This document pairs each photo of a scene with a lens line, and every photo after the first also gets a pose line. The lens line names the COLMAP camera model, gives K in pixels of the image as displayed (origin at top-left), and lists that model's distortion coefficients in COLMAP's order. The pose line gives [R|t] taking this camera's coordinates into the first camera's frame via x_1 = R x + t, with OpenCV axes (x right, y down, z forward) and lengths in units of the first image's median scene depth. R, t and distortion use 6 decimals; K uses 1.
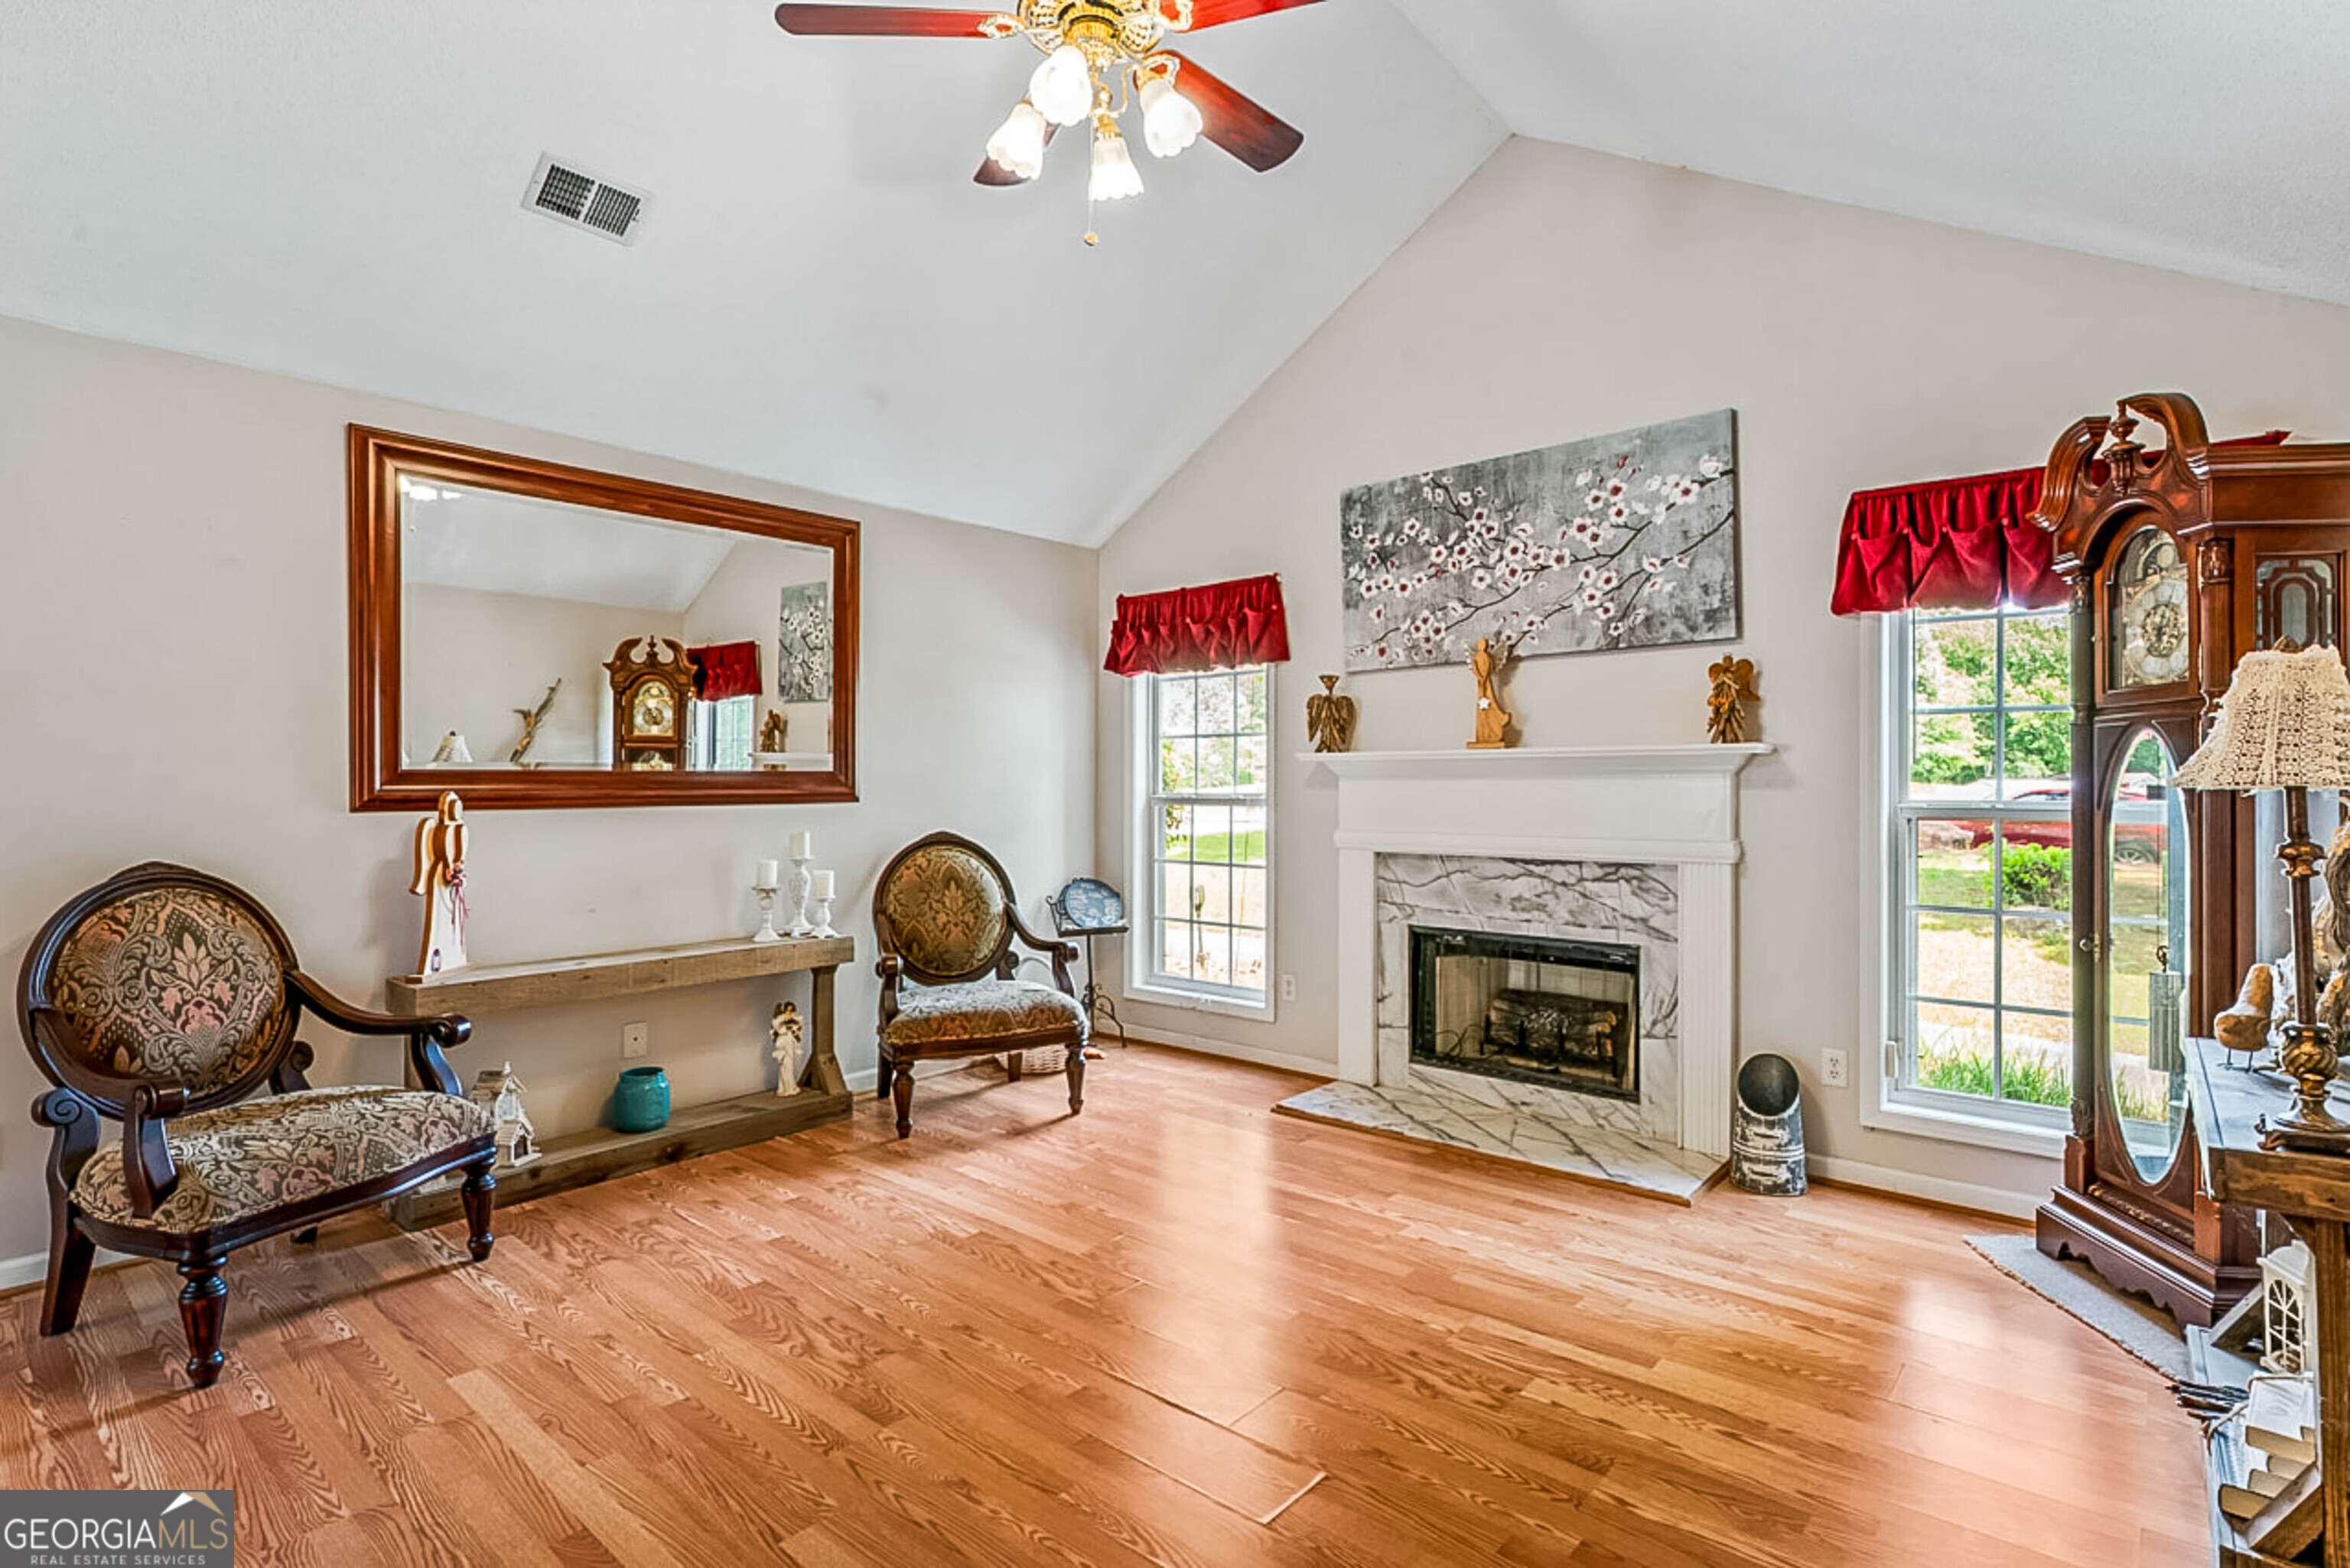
lens RADIAL K [[1154.8, 0, 1182.1], [0, 1154.8, 780.5], [0, 0, 1]] dist [-0.001808, -0.000571]
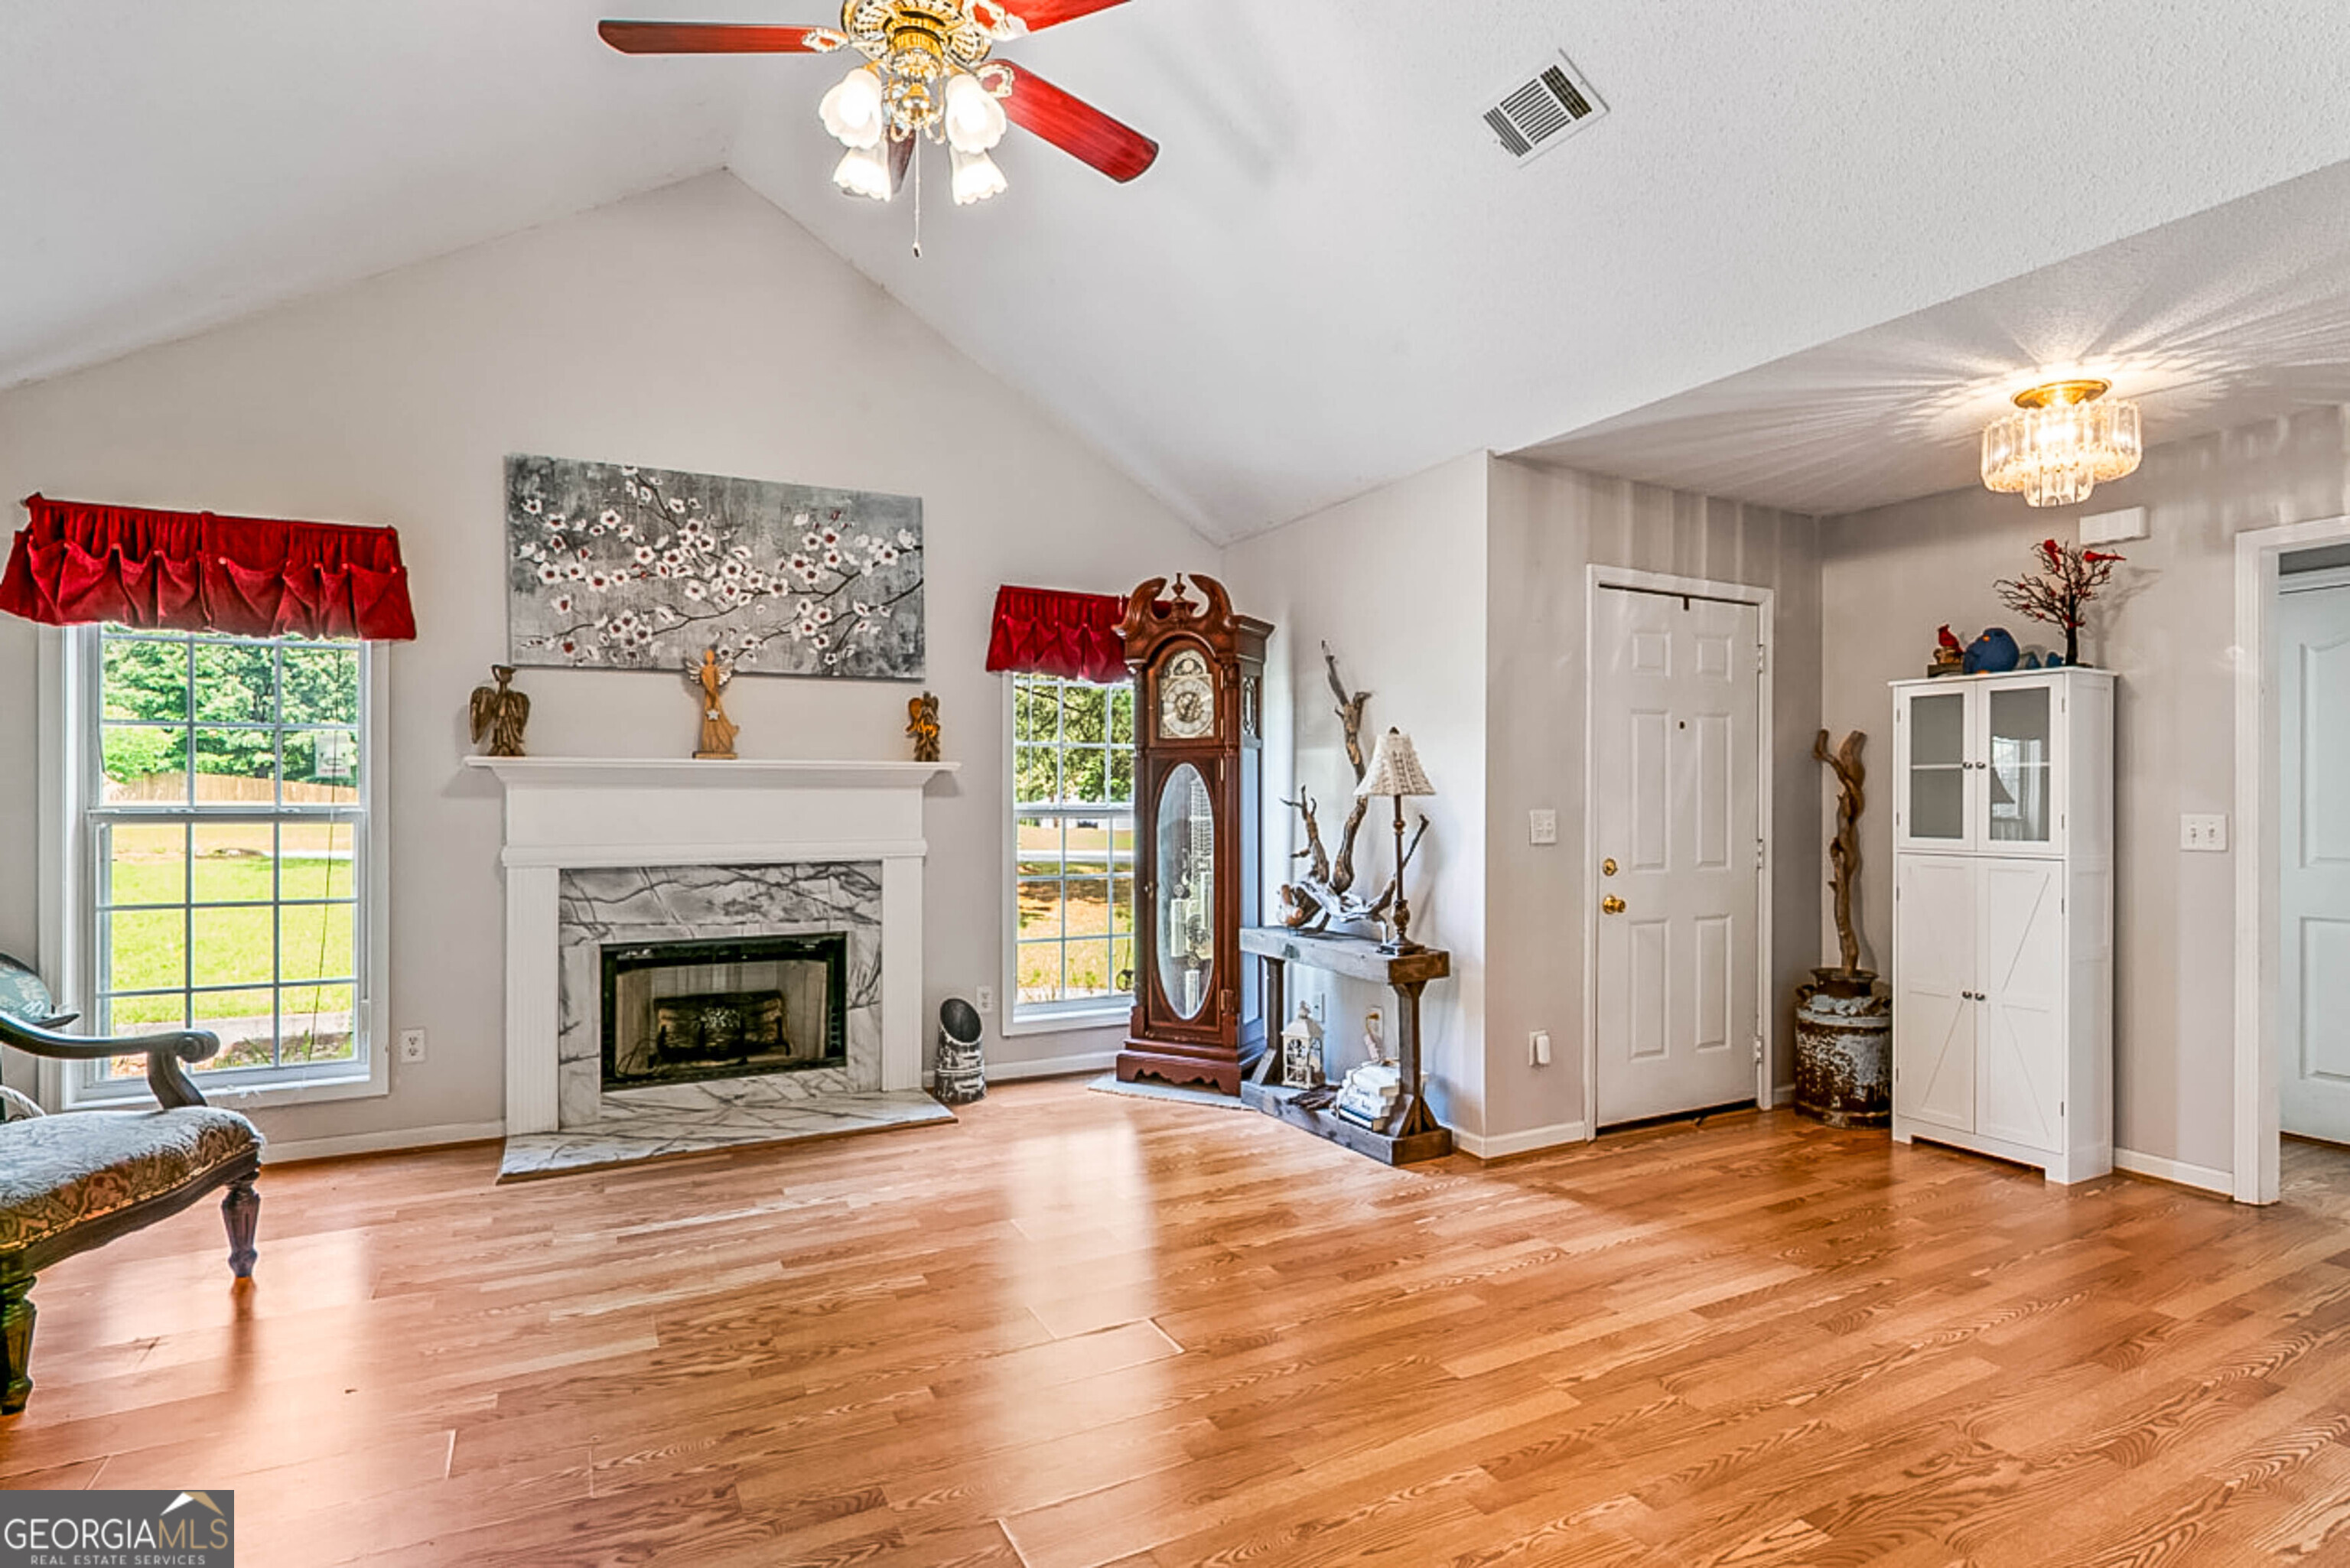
lens RADIAL K [[1154.8, 0, 1178.9], [0, 1154.8, 797.6], [0, 0, 1]] dist [-0.001808, -0.000571]
pose [[0.360277, -0.002595, 0.932842, -0.564481], [-0.003523, 0.999985, 0.004143, 0.001018], [-0.932839, -0.004779, 0.360263, 0.257165]]
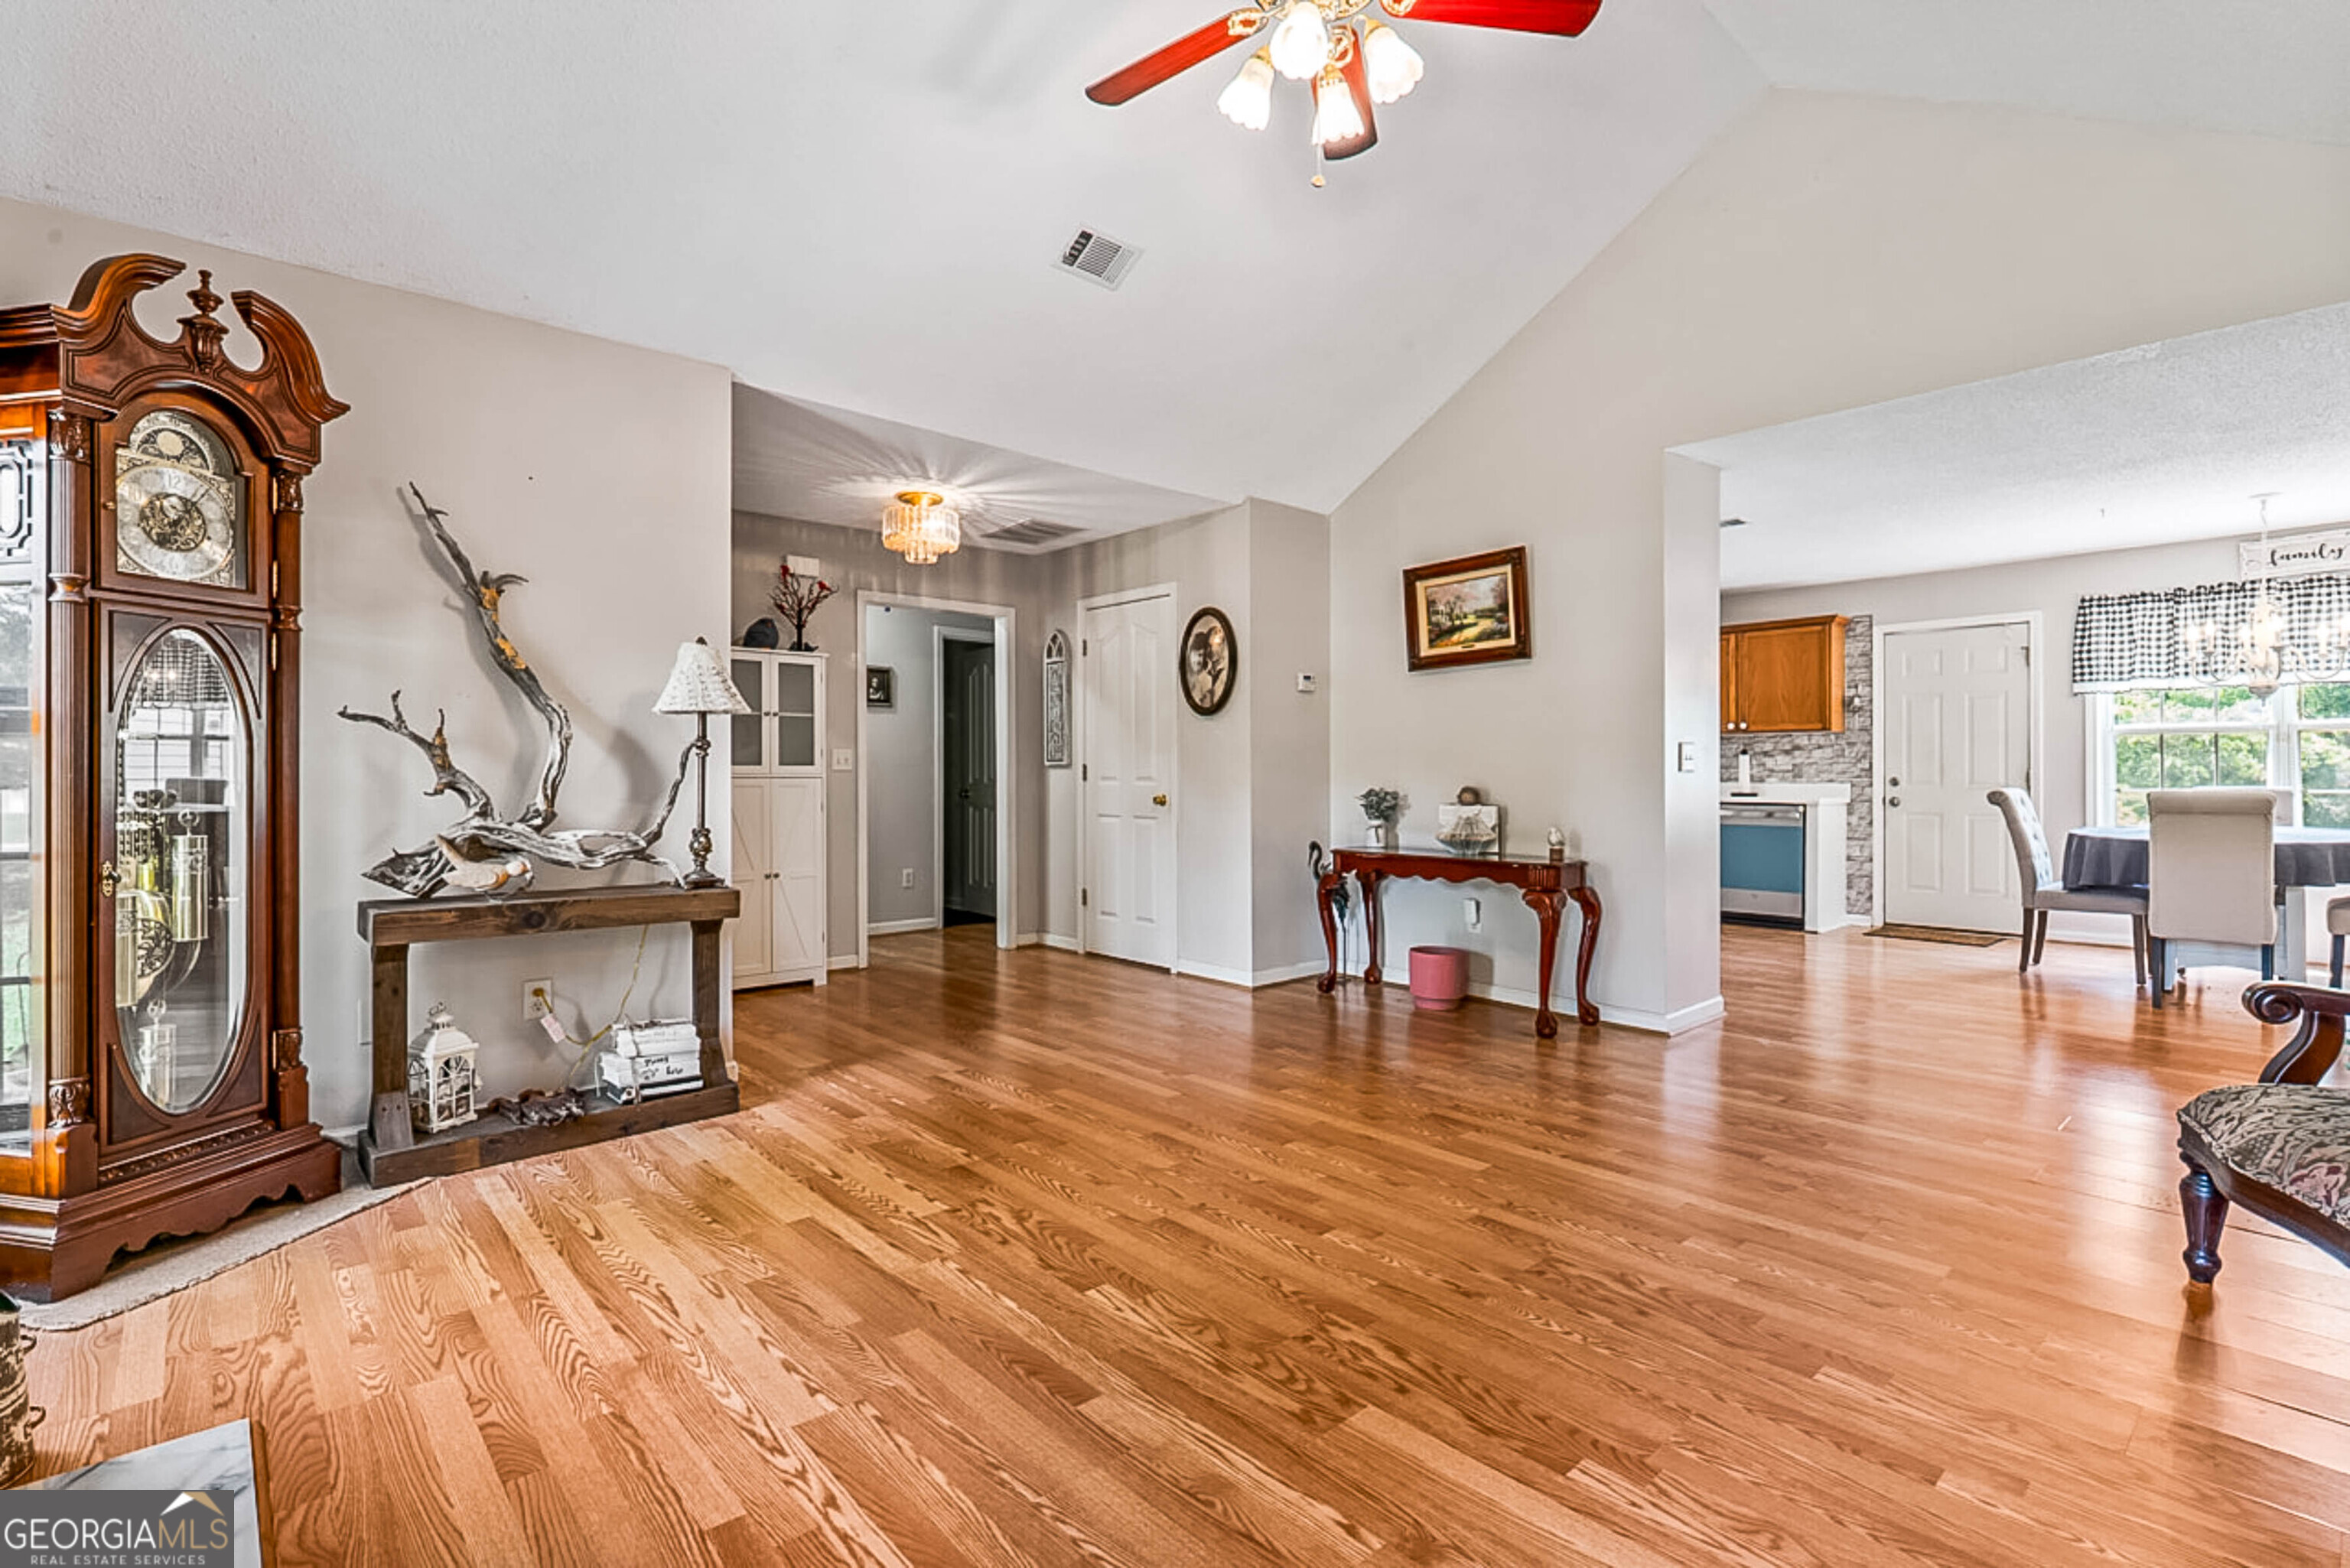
lens RADIAL K [[1066.9, 0, 1169.3], [0, 1066.9, 770.9], [0, 0, 1]] dist [-0.004153, -0.000849]
pose [[-0.991026, -0.002013, 0.133654, -0.044955], [-0.002626, 0.999987, -0.004406, 0.050228], [-0.133643, -0.004718, -0.991018, 1.209005]]
